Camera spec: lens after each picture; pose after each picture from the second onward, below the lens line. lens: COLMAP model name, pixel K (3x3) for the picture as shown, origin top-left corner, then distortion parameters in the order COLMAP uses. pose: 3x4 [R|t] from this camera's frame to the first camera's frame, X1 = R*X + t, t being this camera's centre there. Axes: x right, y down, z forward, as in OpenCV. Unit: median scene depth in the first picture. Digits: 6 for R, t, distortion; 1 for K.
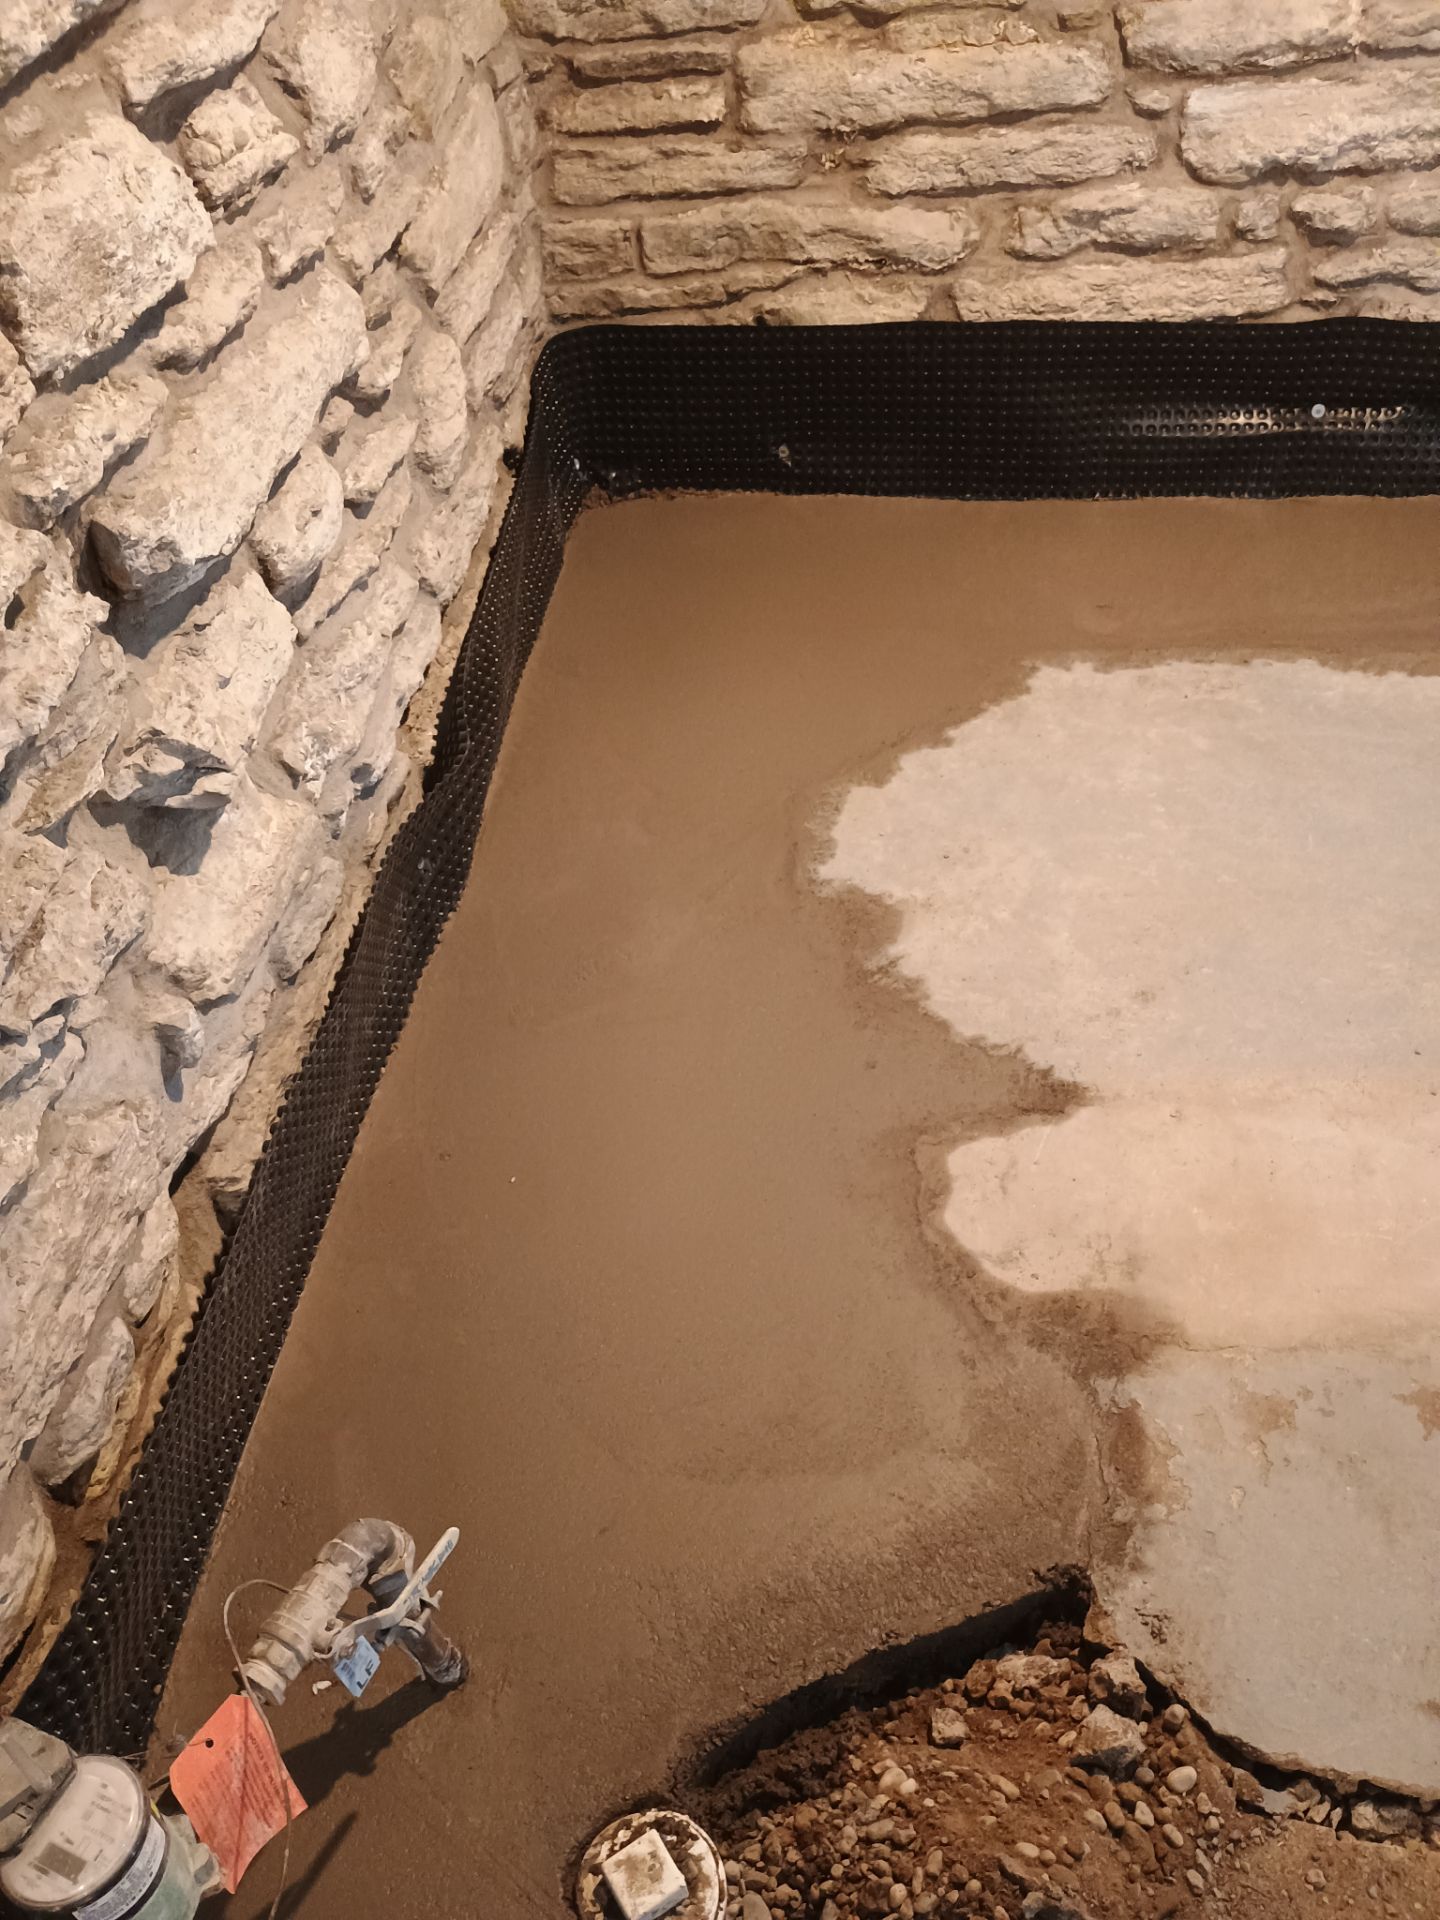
lens RADIAL K [[1764.7, 0, 698.7], [0, 1764.7, 959.6], [0, 0, 1]] dist [0.066361, -0.104041]
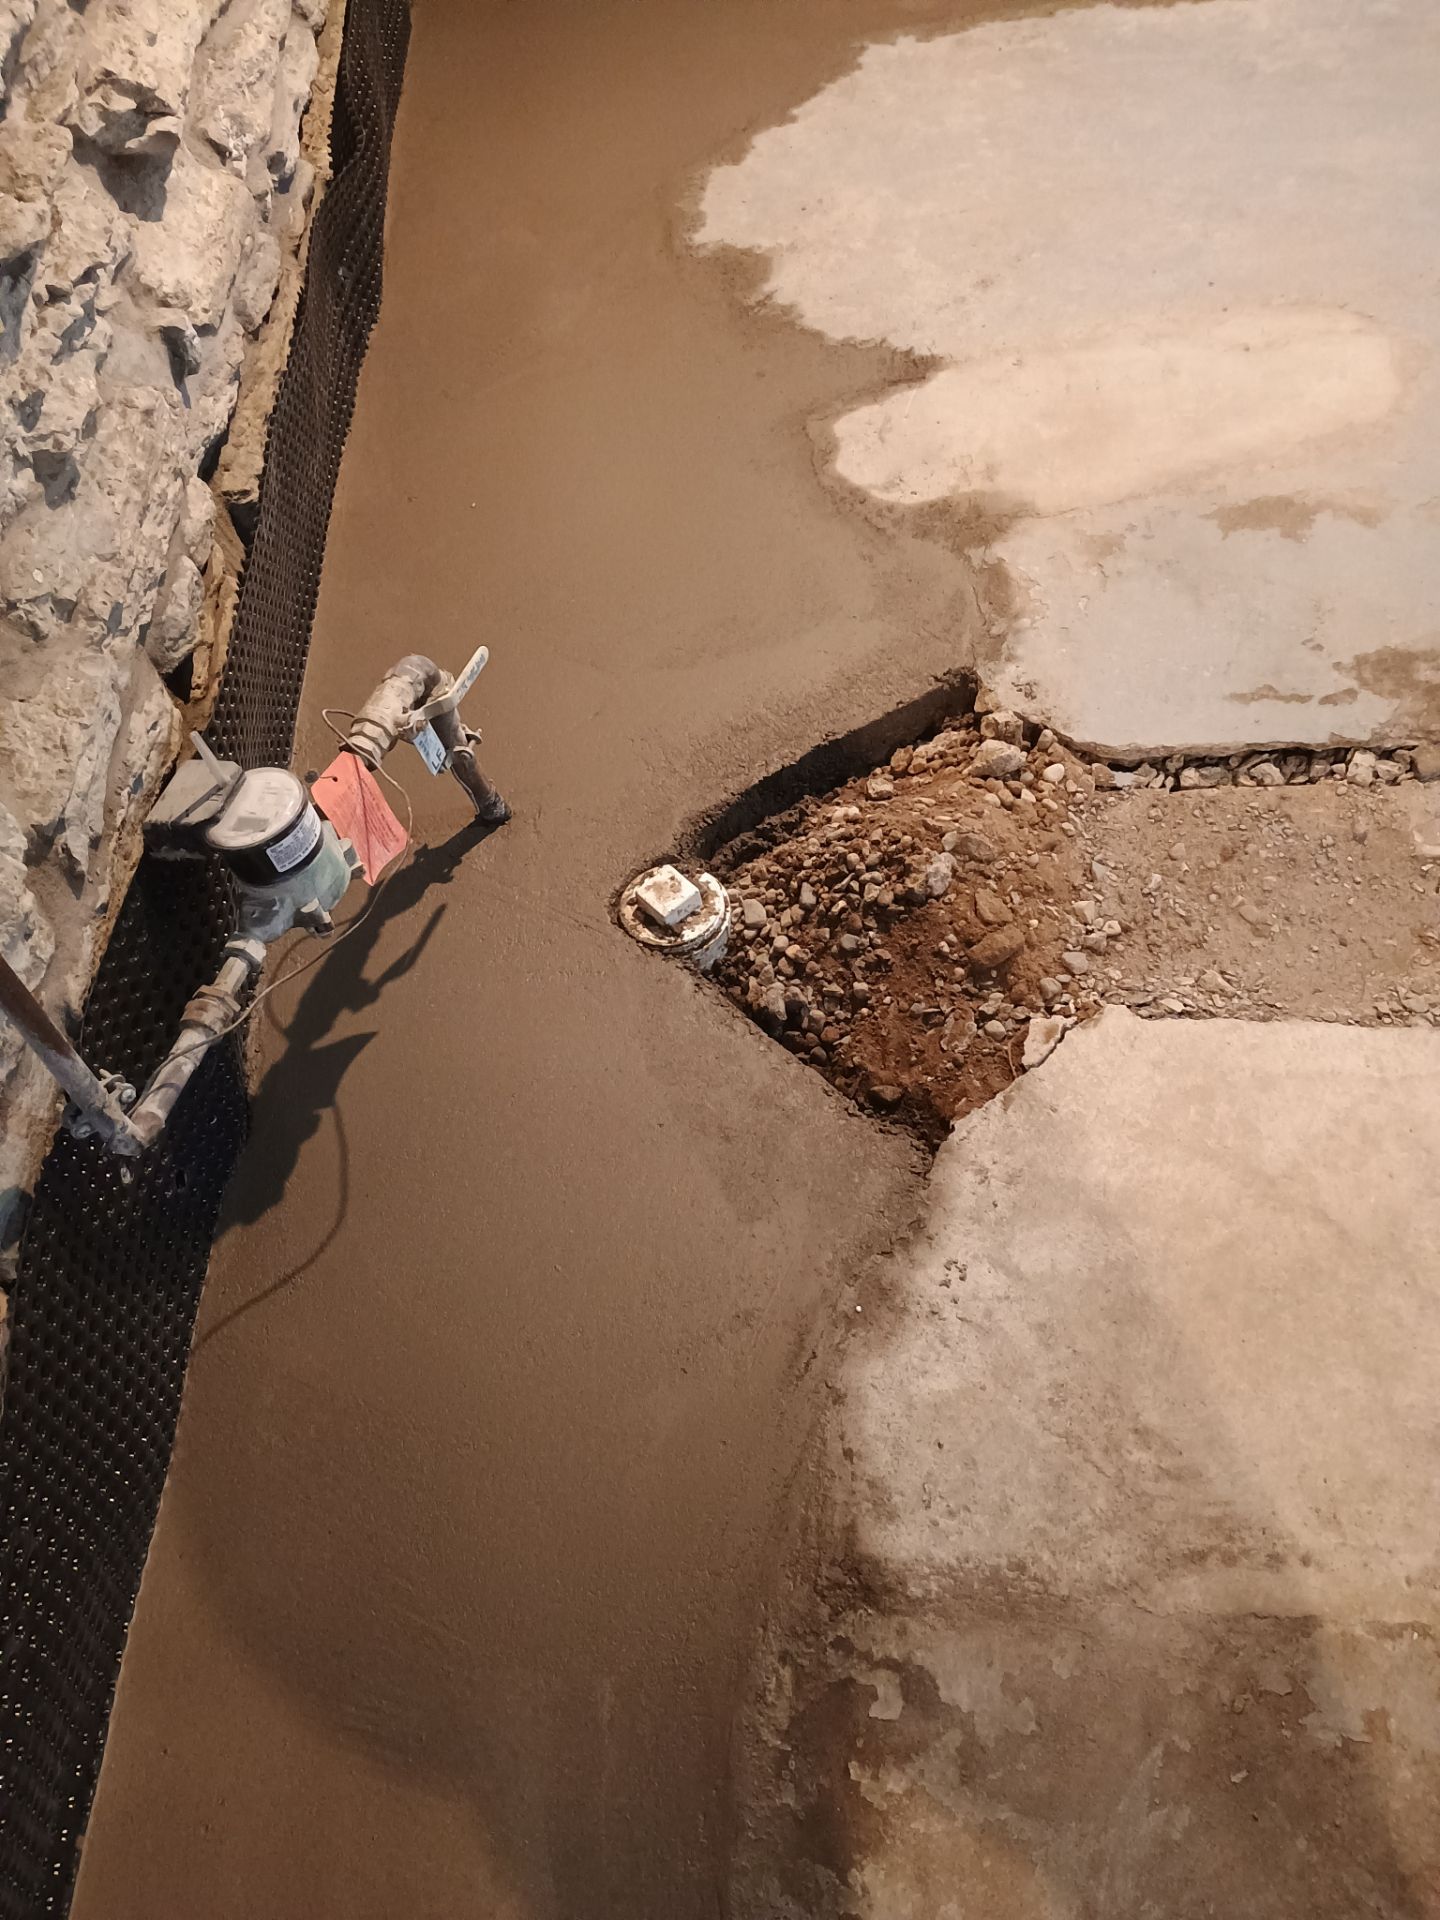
lens RADIAL K [[1729.3, 0, 720.0], [0, 1729.3, 960.0], [0, 0, 1]] dist [0.042183, -0.078823]
pose [[0.987300, -0.153740, 0.040041, -0.041494], [0.142934, 0.969613, 0.198548, 0.246939], [-0.069349, -0.190303, 0.979273, -0.233930]]
